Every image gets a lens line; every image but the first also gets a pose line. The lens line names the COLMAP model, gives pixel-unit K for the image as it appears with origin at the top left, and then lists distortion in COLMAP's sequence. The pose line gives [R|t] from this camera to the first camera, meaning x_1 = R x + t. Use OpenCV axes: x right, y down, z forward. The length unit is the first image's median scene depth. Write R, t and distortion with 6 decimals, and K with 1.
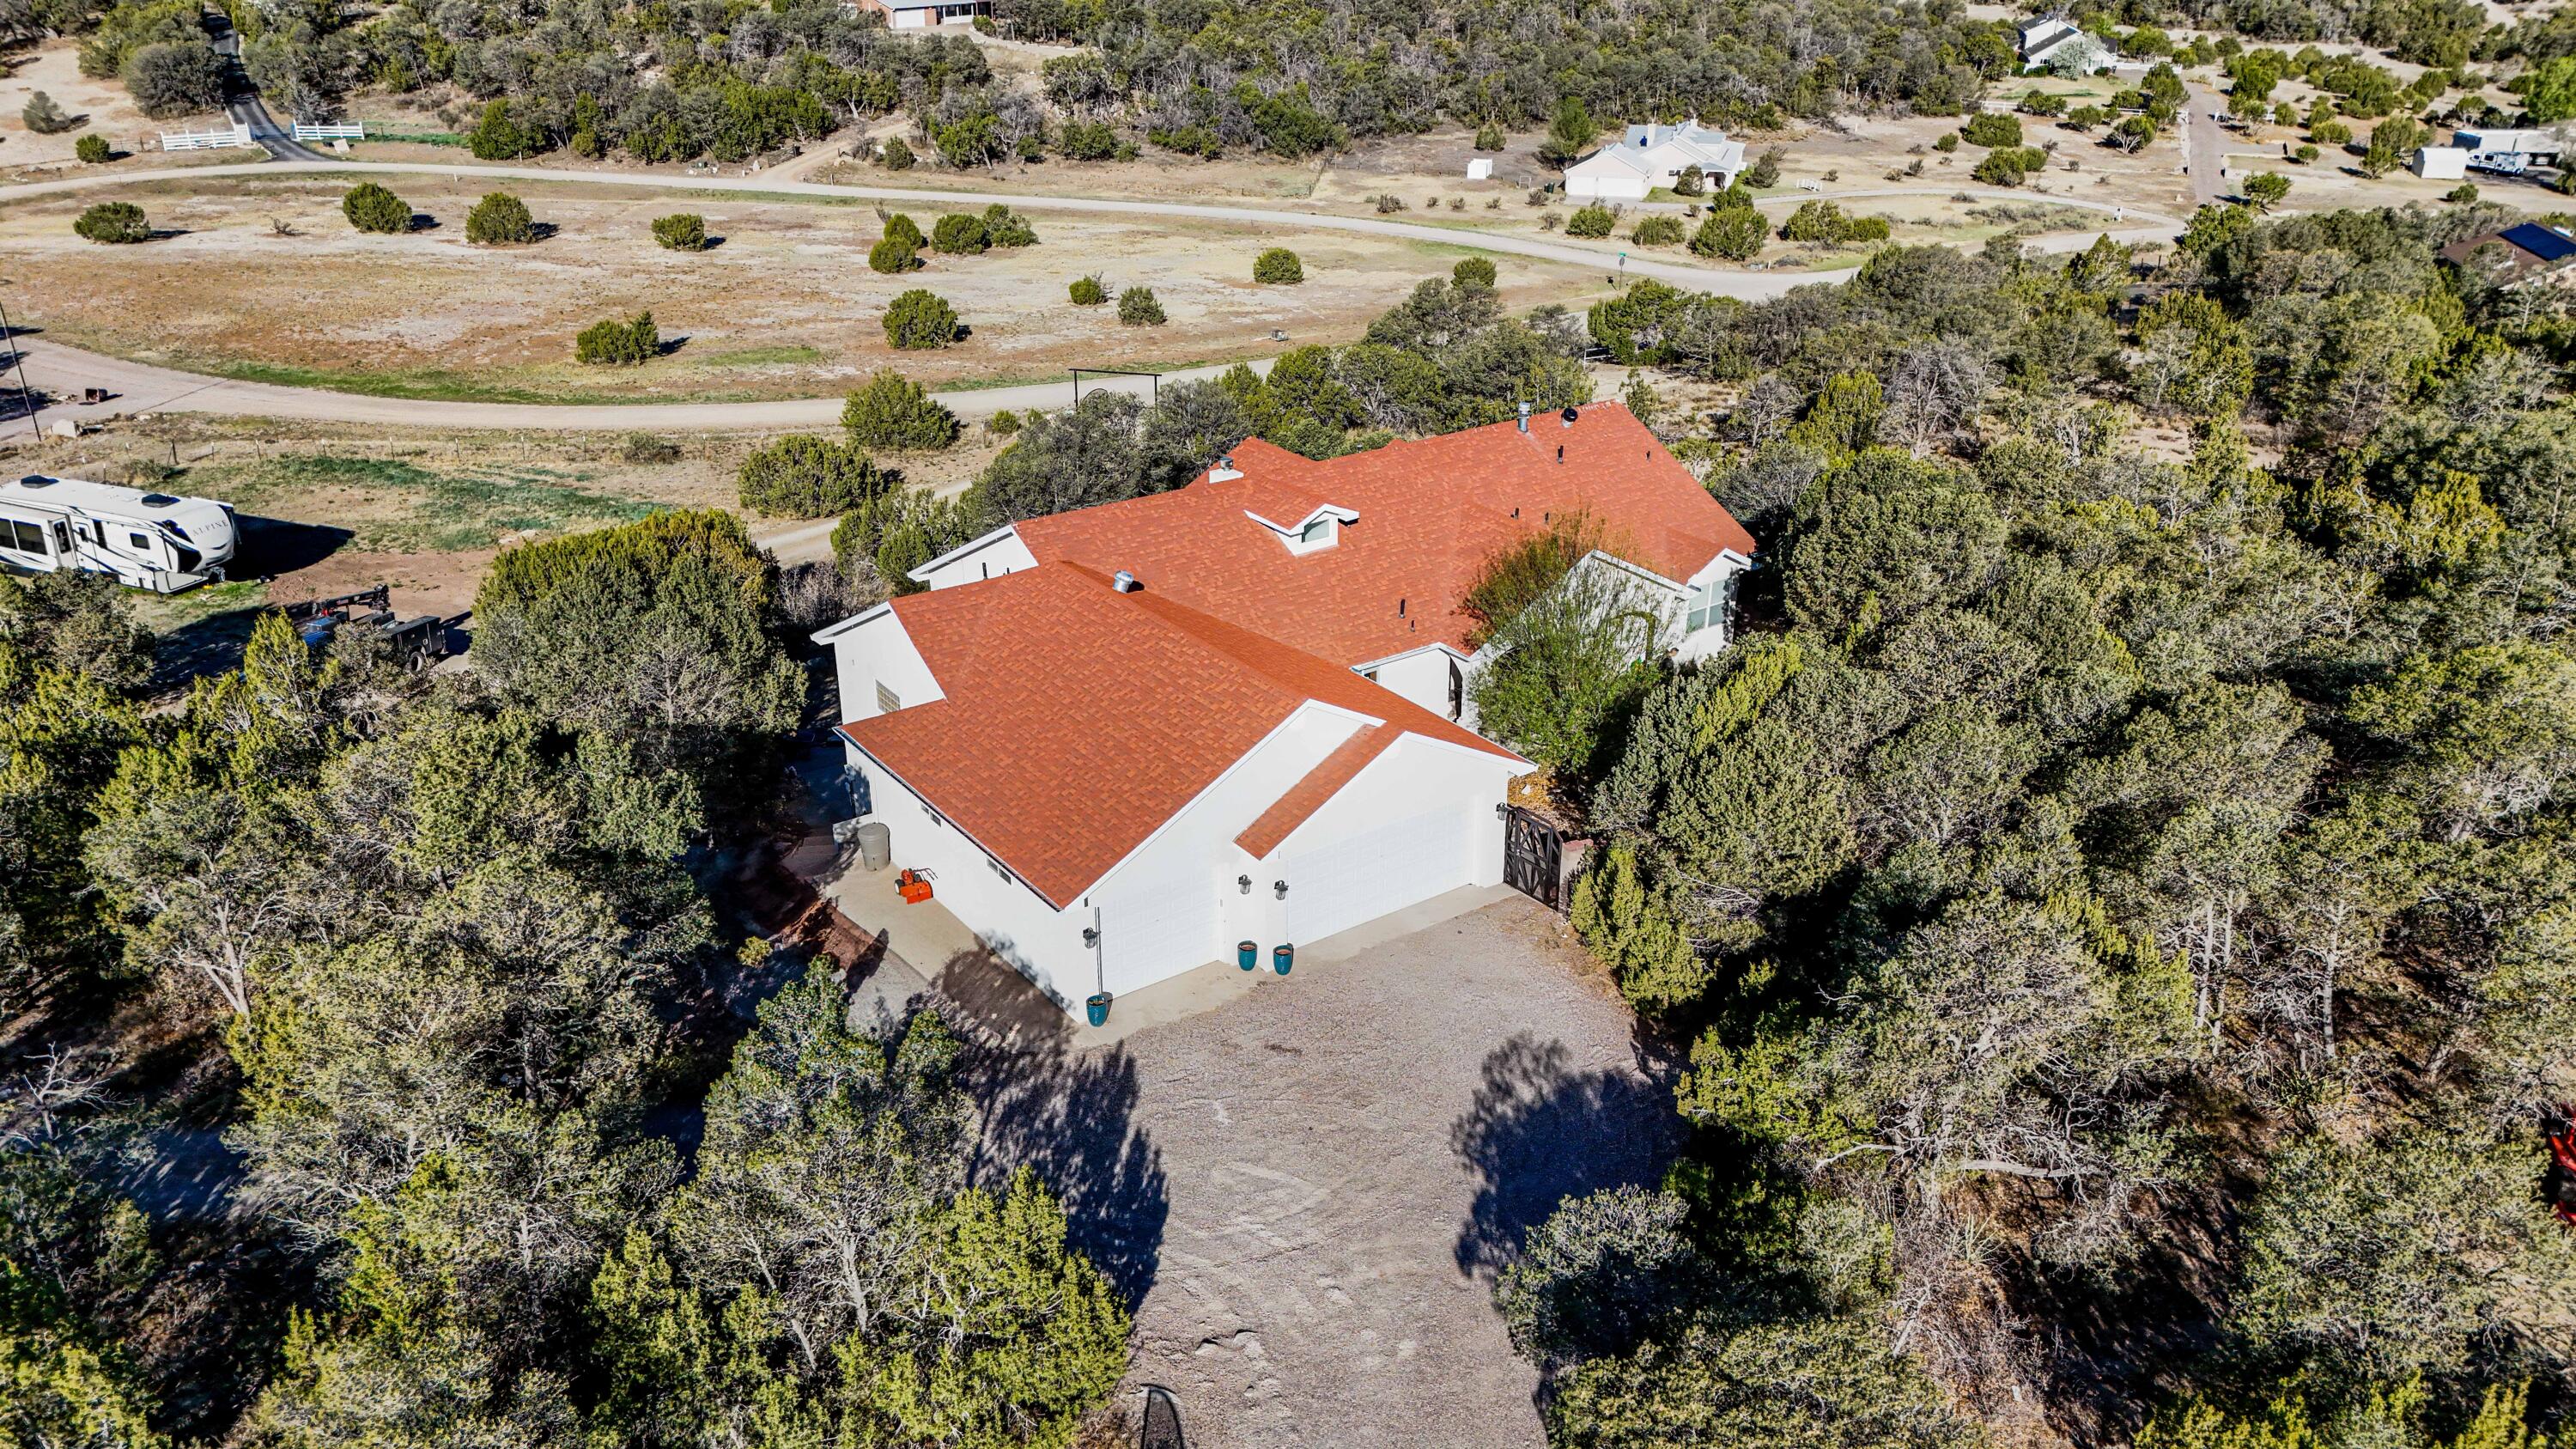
lens RADIAL K [[1886.4, 0, 1288.0], [0, 1886.4, 724.5], [0, 0, 1]] dist [0.078119, -0.060912]
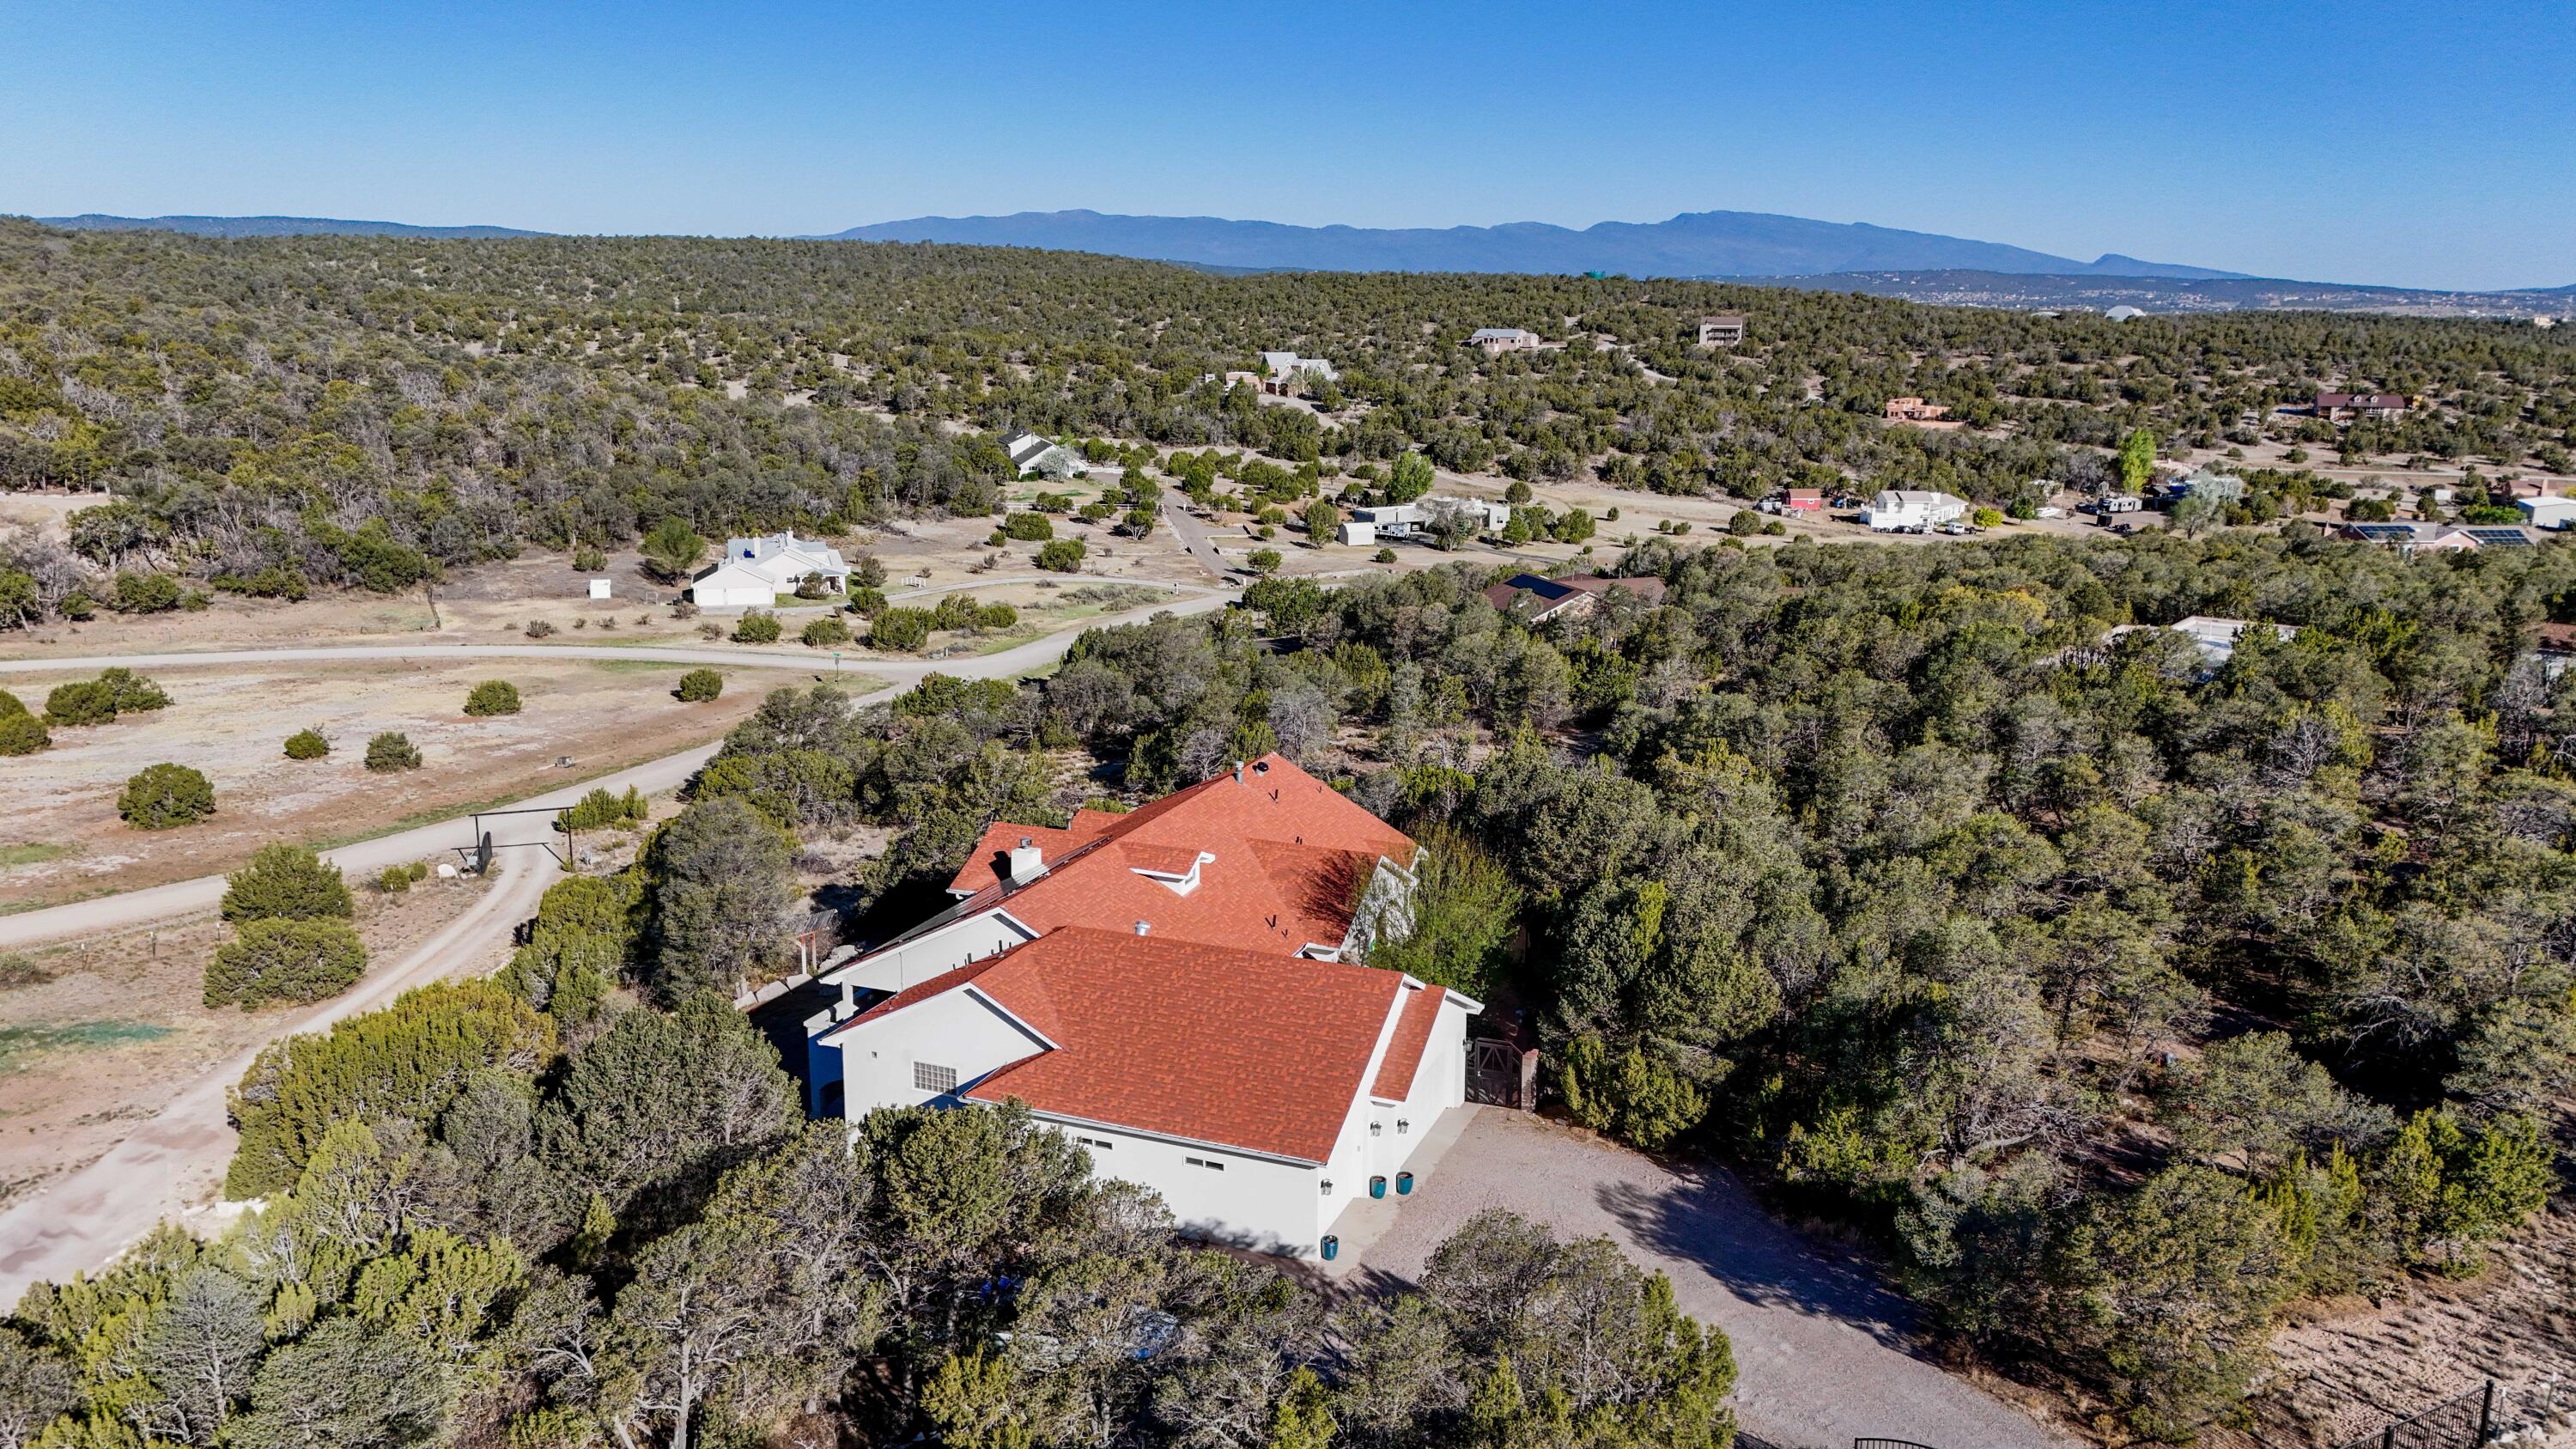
lens RADIAL K [[1886.4, 0, 1288.0], [0, 1886.4, 724.5], [0, 0, 1]] dist [0.078119, -0.060912]
pose [[0.850383, -0.115650, 0.513297, -0.111121], [0.214848, 0.966834, -0.138105, -0.002683], [-0.480301, 0.227723, 0.847026, -0.021209]]
